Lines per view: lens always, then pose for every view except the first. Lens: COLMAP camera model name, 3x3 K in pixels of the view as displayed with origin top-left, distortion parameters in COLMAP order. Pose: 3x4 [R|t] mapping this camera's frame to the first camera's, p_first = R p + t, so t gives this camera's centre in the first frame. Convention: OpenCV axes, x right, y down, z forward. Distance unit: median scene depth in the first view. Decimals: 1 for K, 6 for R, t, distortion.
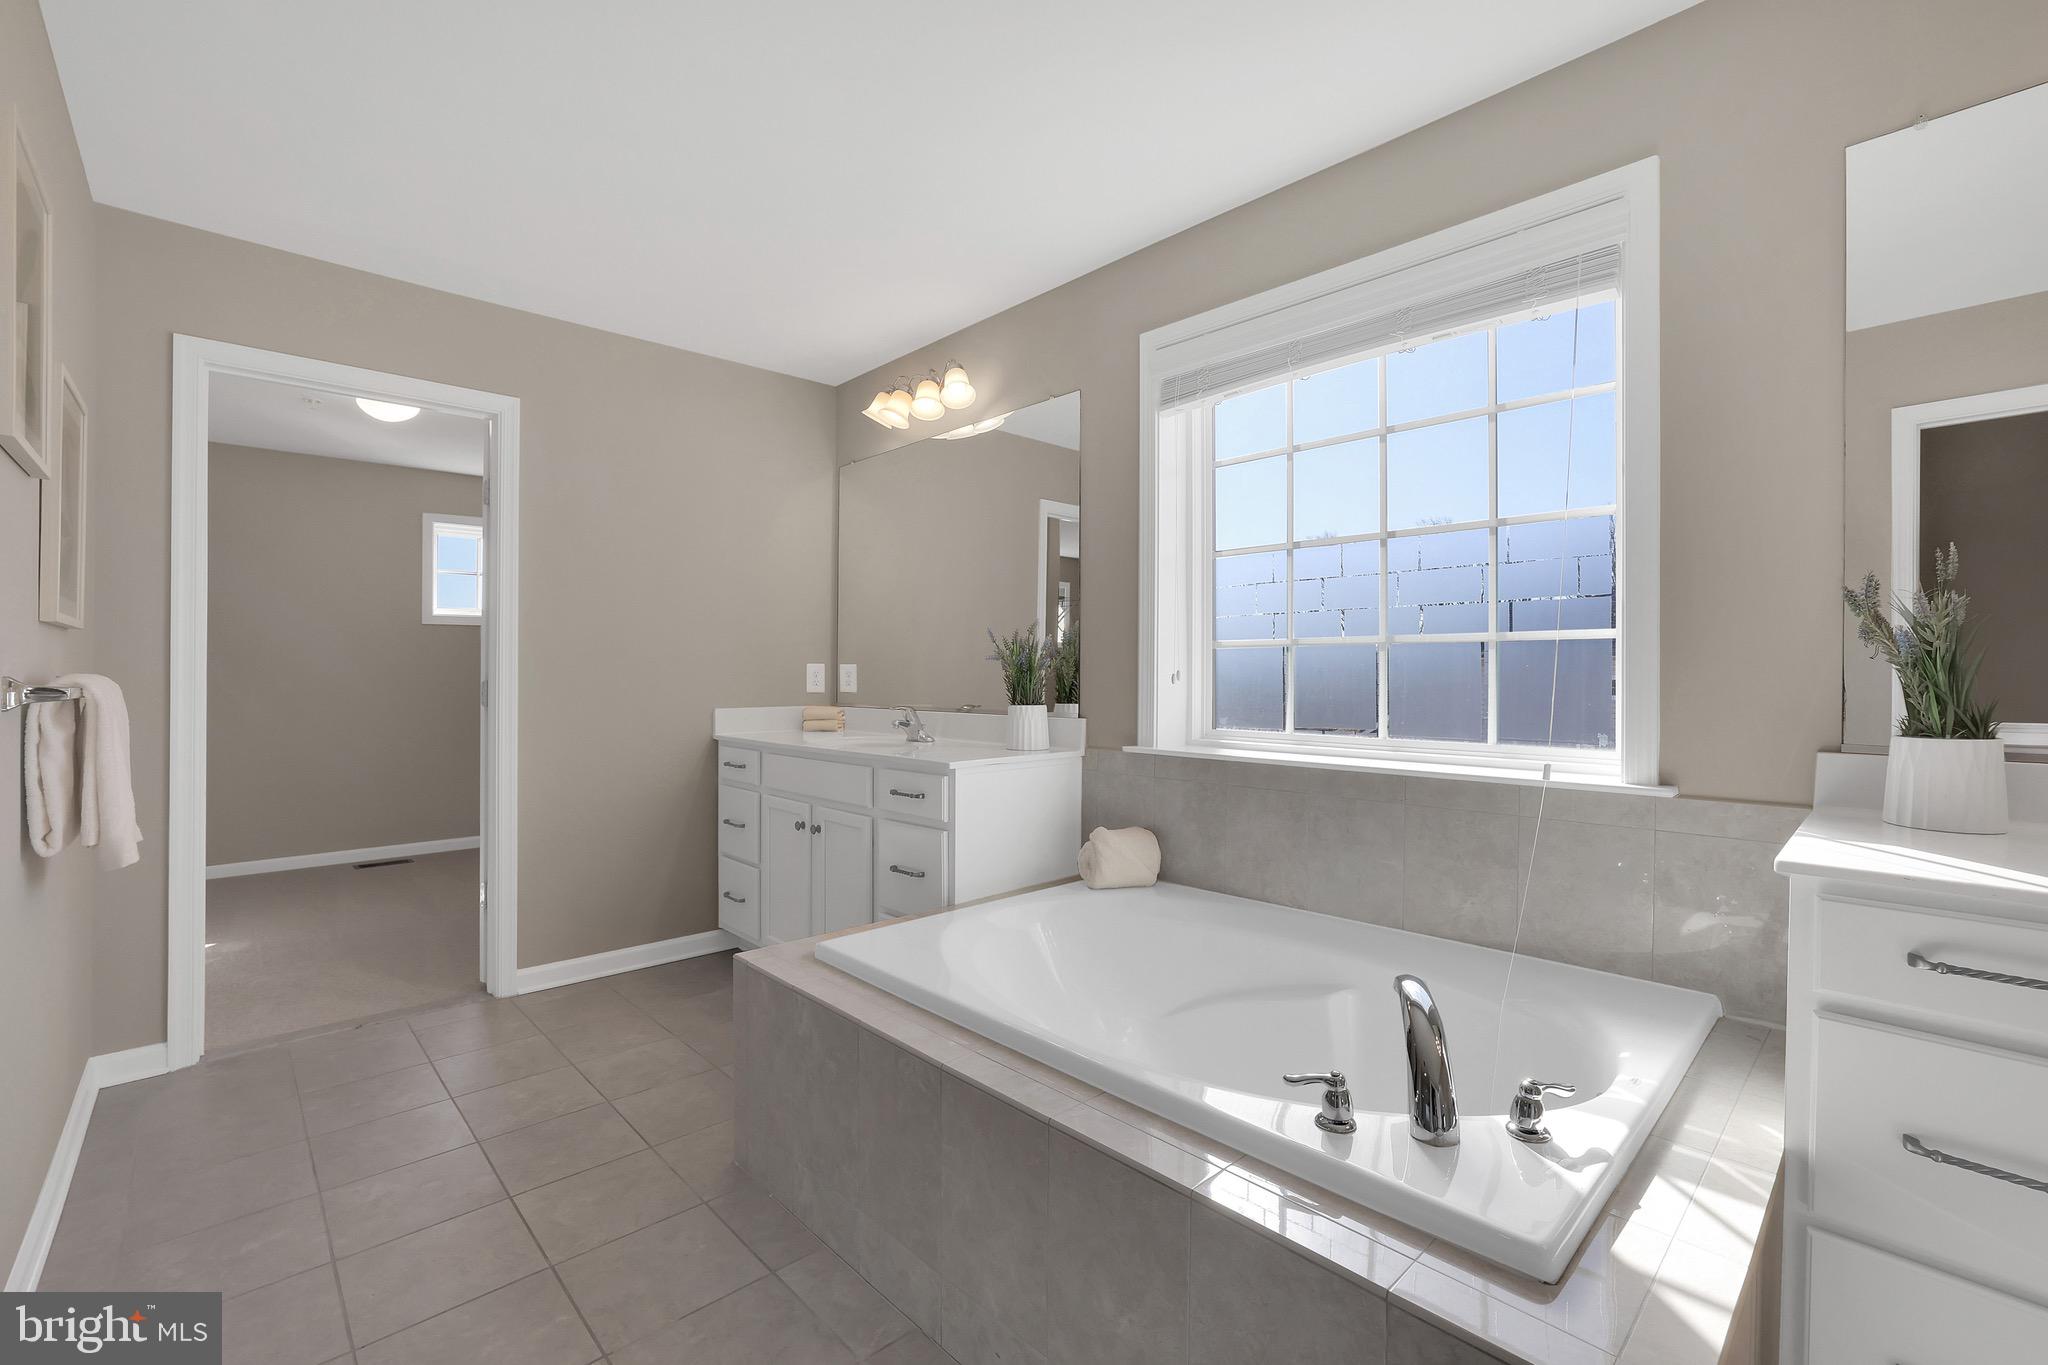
lens RADIAL K [[878.4, 0, 1030.6], [0, 878.4, 674.1], [0, 0, 1]] dist [-0.056332, 0.020657]
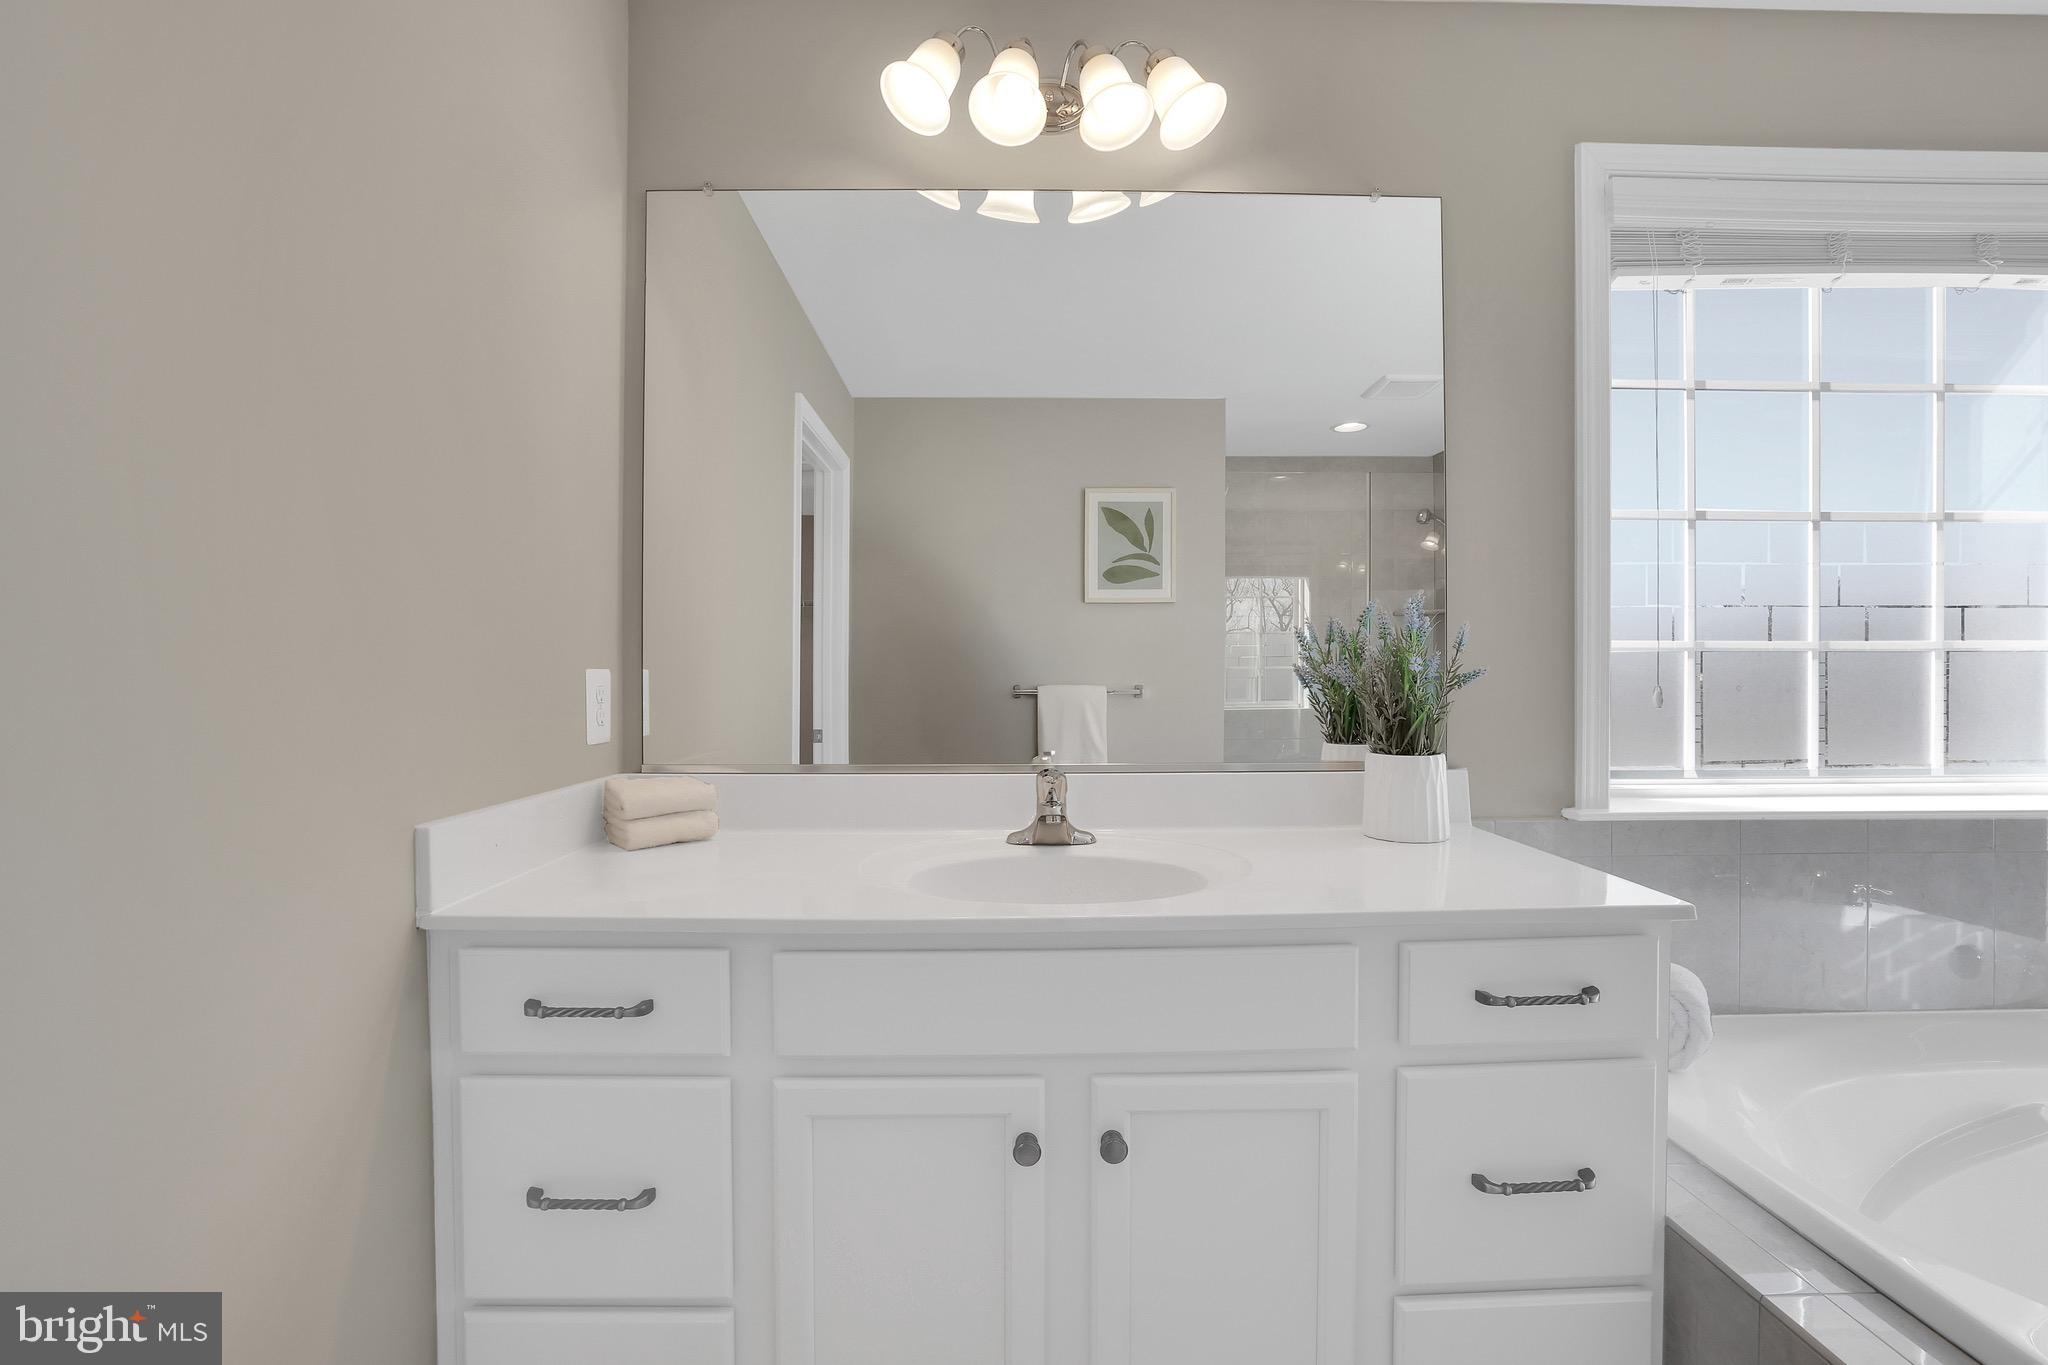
lens RADIAL K [[878.4, 0, 1030.6], [0, 878.4, 674.1], [0, 0, 1]] dist [-0.056332, 0.020657]
pose [[0.679311, -0.005576, 0.733829, -0.608266], [0.000777, 0.999976, 0.006879, -0.017958], [-0.733850, -0.004103, 0.679299, 0.911595]]
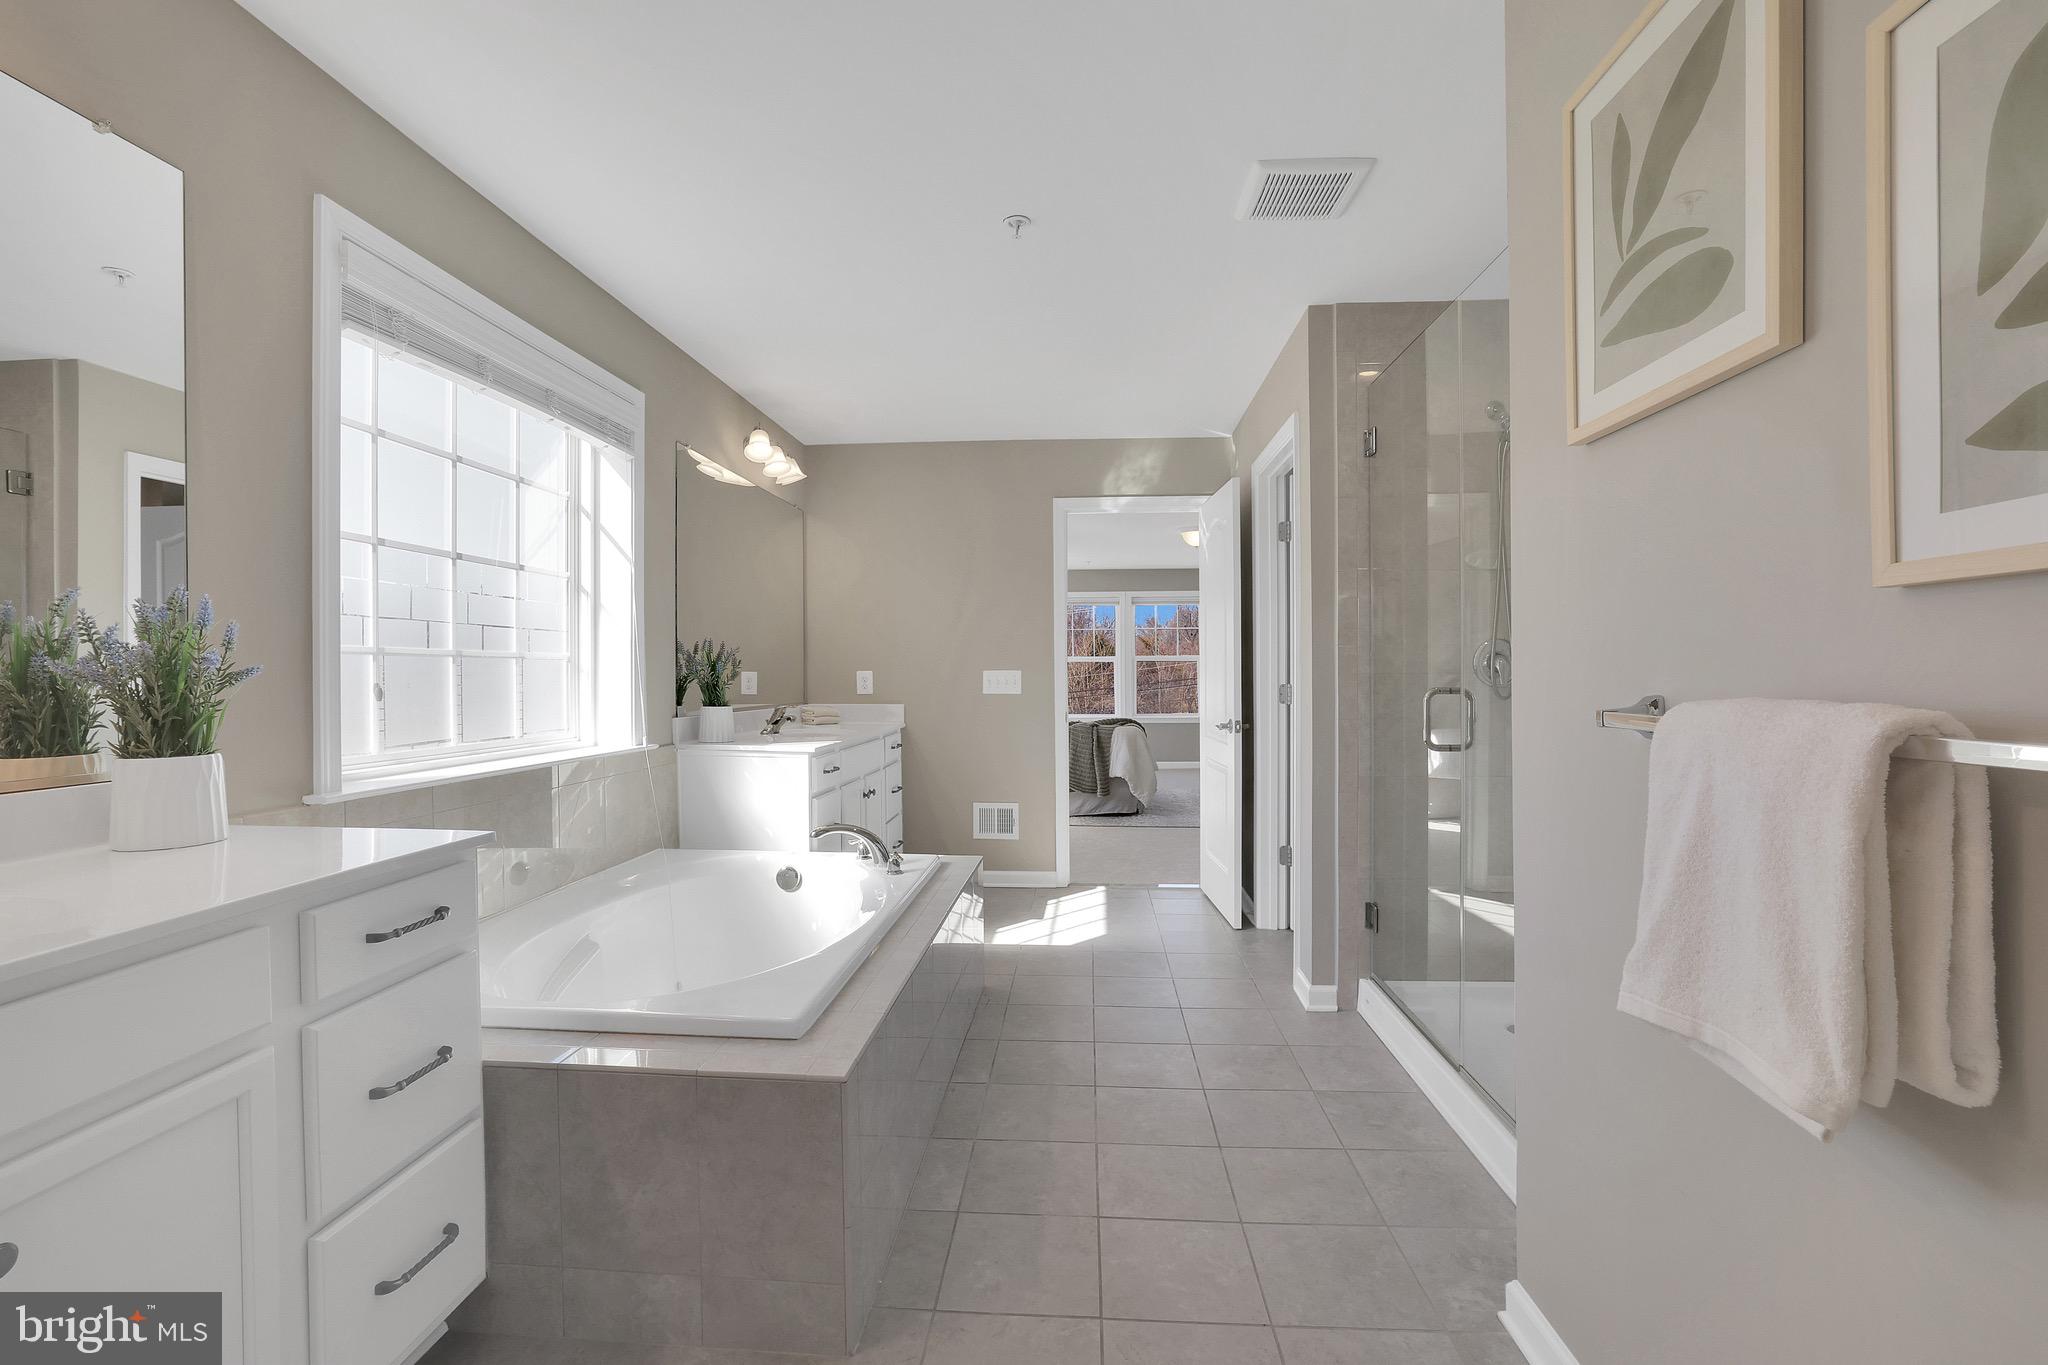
lens RADIAL K [[878.0, 0, 1030.7], [0, 878.0, 677.8], [0, 0, 1]] dist [-0.054056, 0.021770]
pose [[-0.668661, -0.000544, 0.743567, -0.776753], [0.004584, 0.999978, 0.004854, -0.010326], [-0.743553, 0.006654, -0.668644, 1.077507]]
